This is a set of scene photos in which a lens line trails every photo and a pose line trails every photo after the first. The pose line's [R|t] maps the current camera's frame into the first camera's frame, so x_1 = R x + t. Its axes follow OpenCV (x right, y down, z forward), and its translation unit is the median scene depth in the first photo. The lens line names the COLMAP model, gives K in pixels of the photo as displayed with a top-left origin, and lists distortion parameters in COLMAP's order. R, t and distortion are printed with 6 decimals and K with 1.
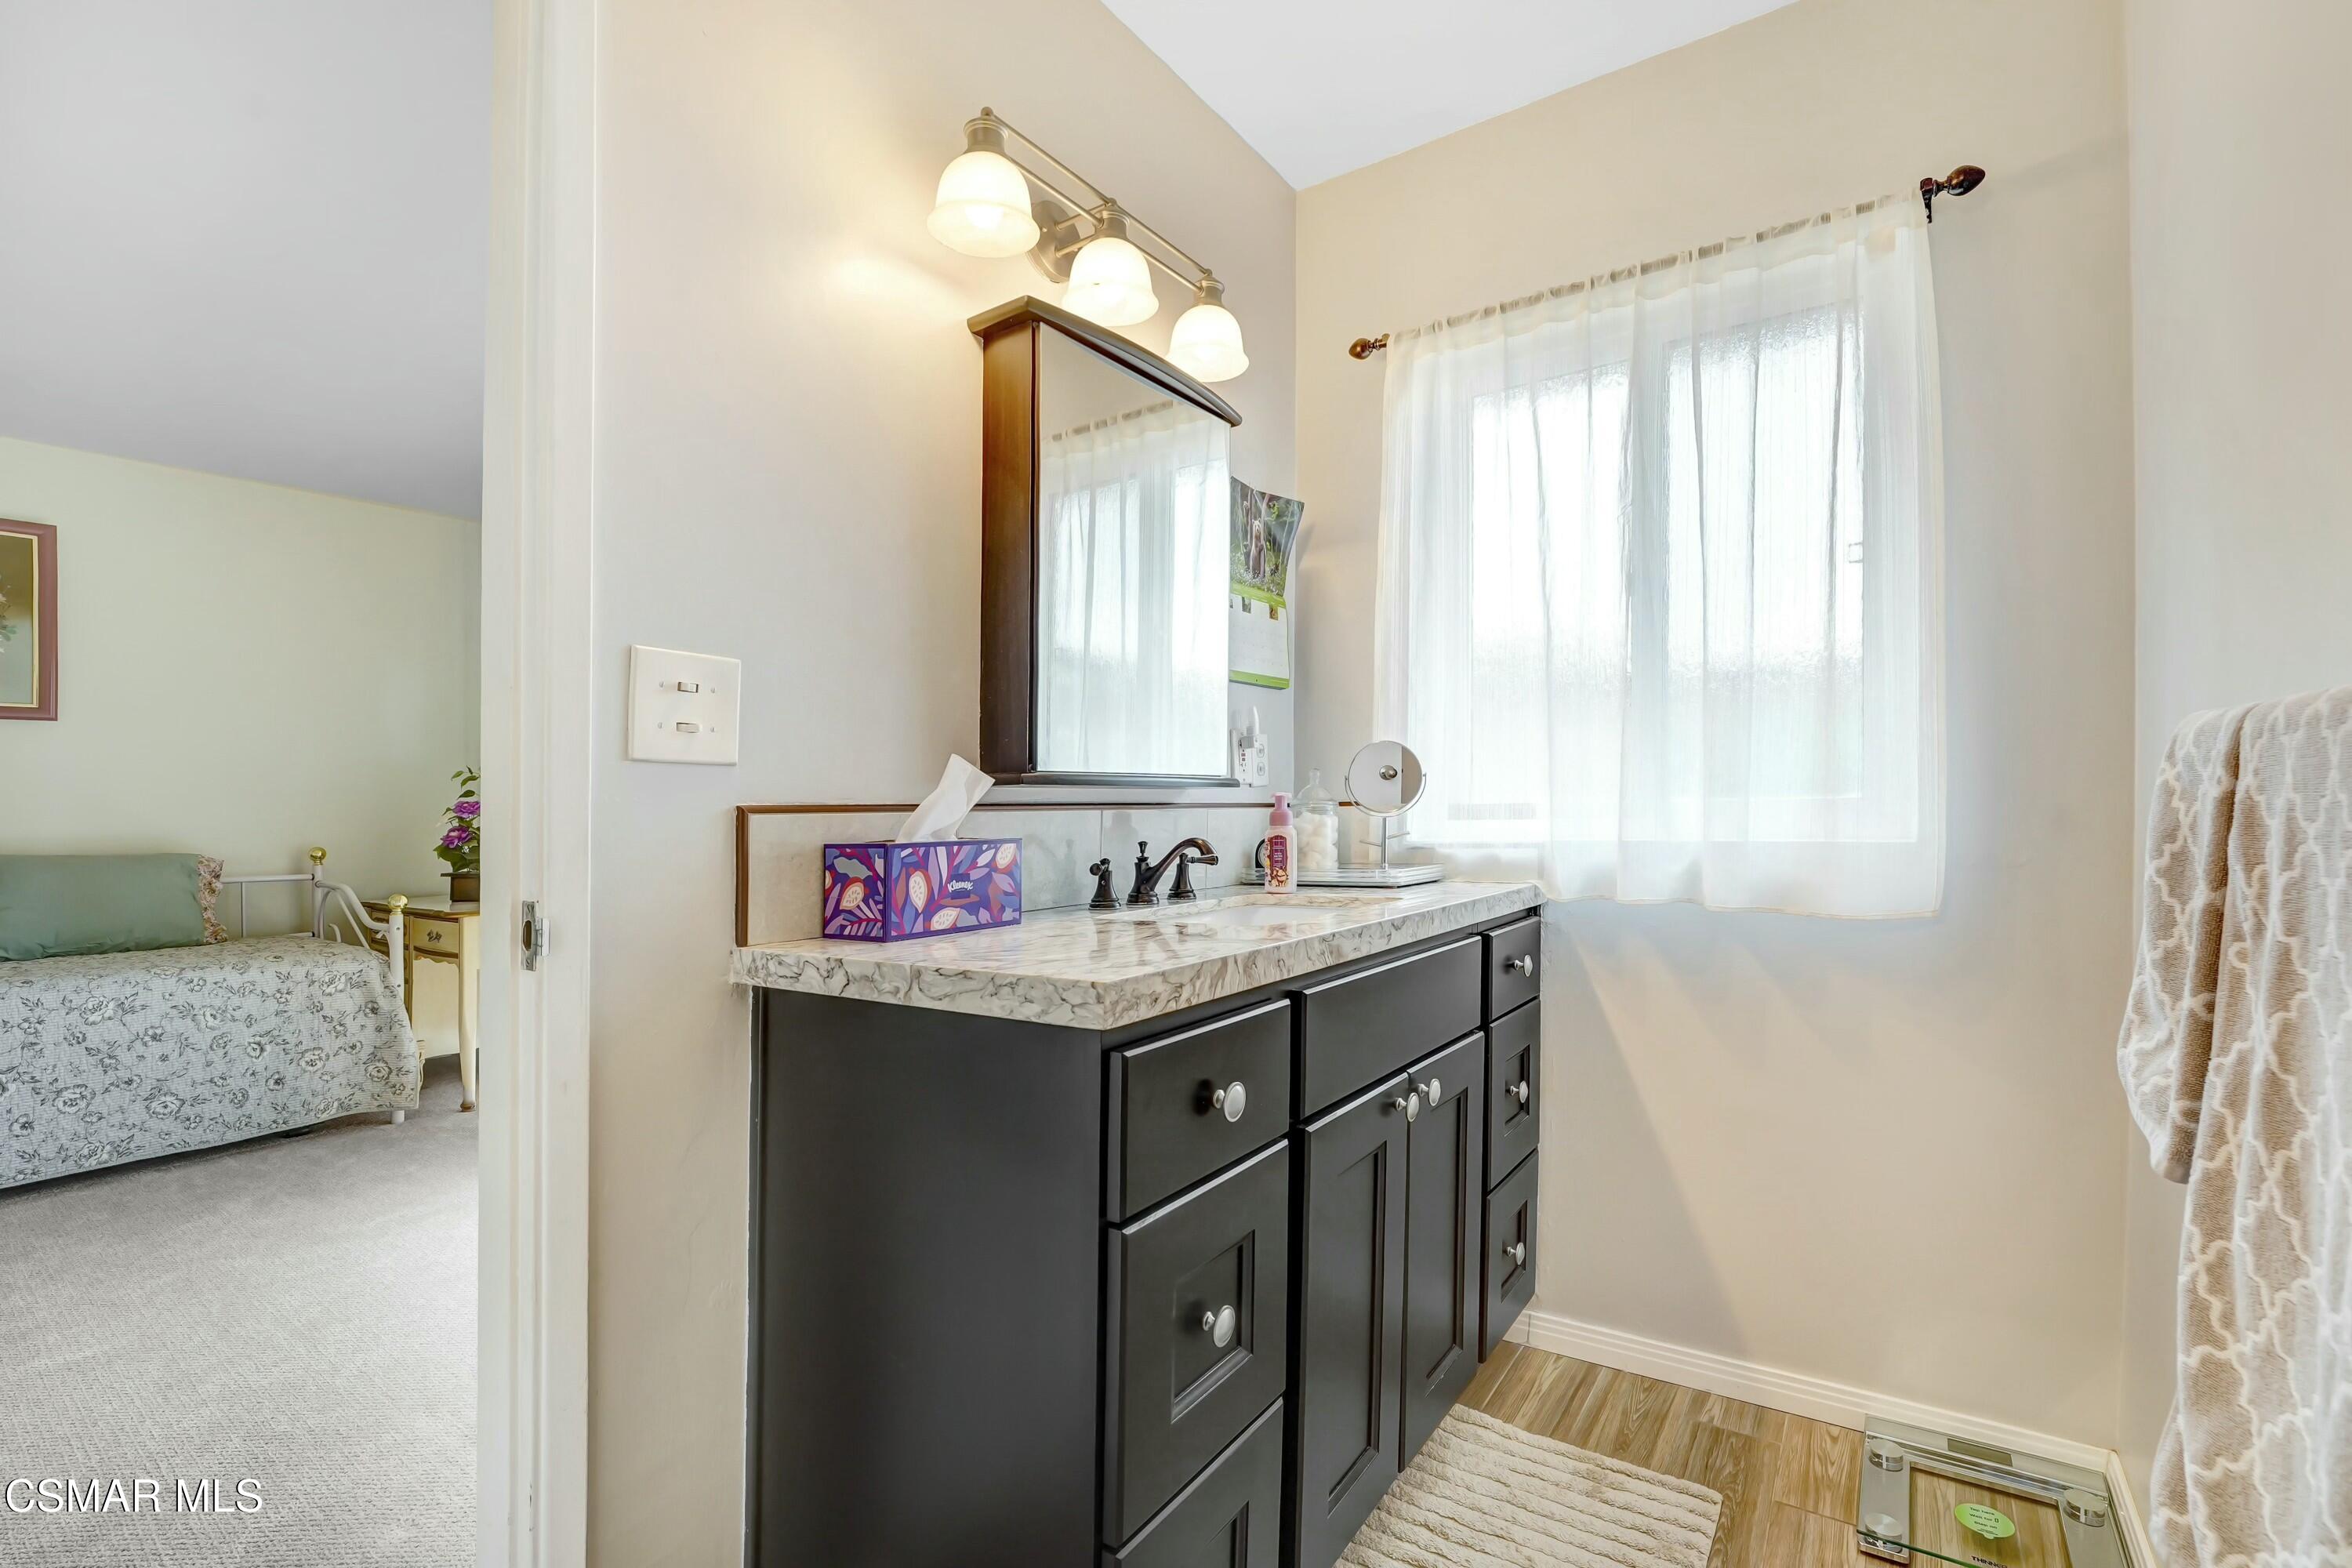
lens RADIAL K [[967.2, 0, 1174.1], [0, 967.2, 801.0], [0, 0, 1]] dist [-0.021166, -0.000063]
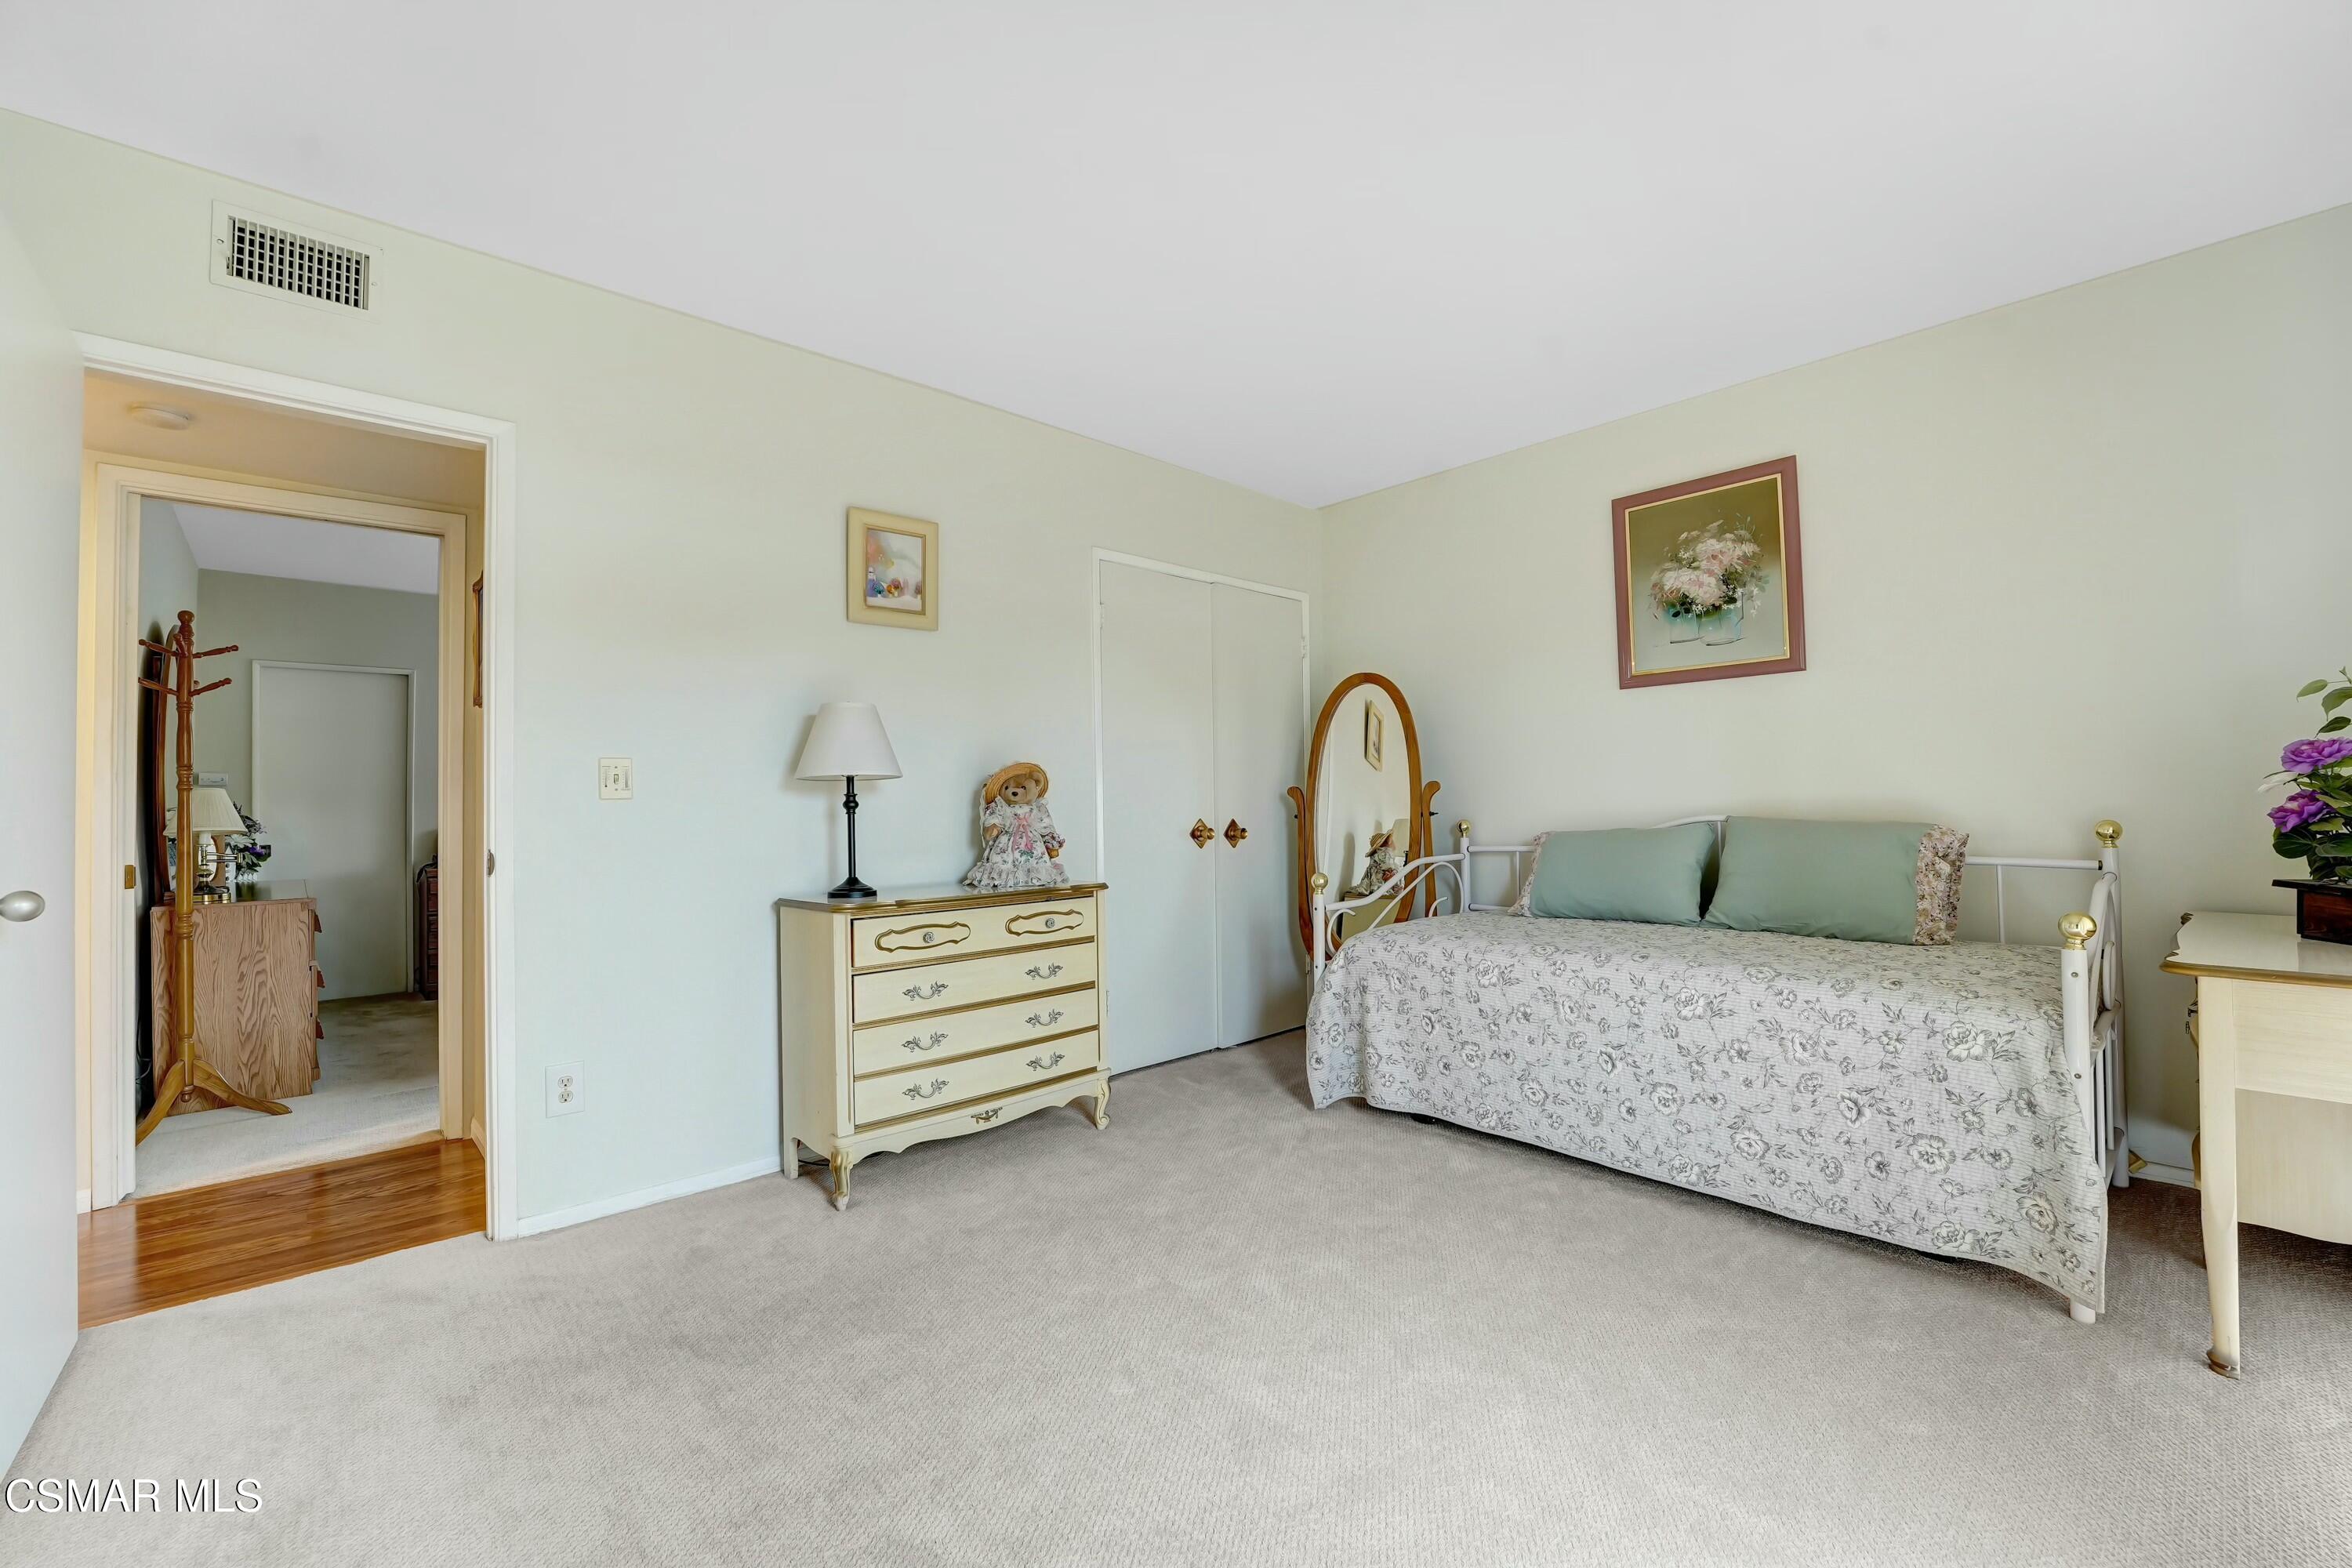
lens RADIAL K [[967.2, 0, 1177.7], [0, 967.2, 784.5], [0, 0, 1]] dist [-0.021166, -0.000063]
pose [[-0.214018, 0.005825, -0.976812, -0.176898], [0.026852, 0.999639, 0.000078, 0.009623], [0.976461, -0.026213, -0.214097, 0.670949]]
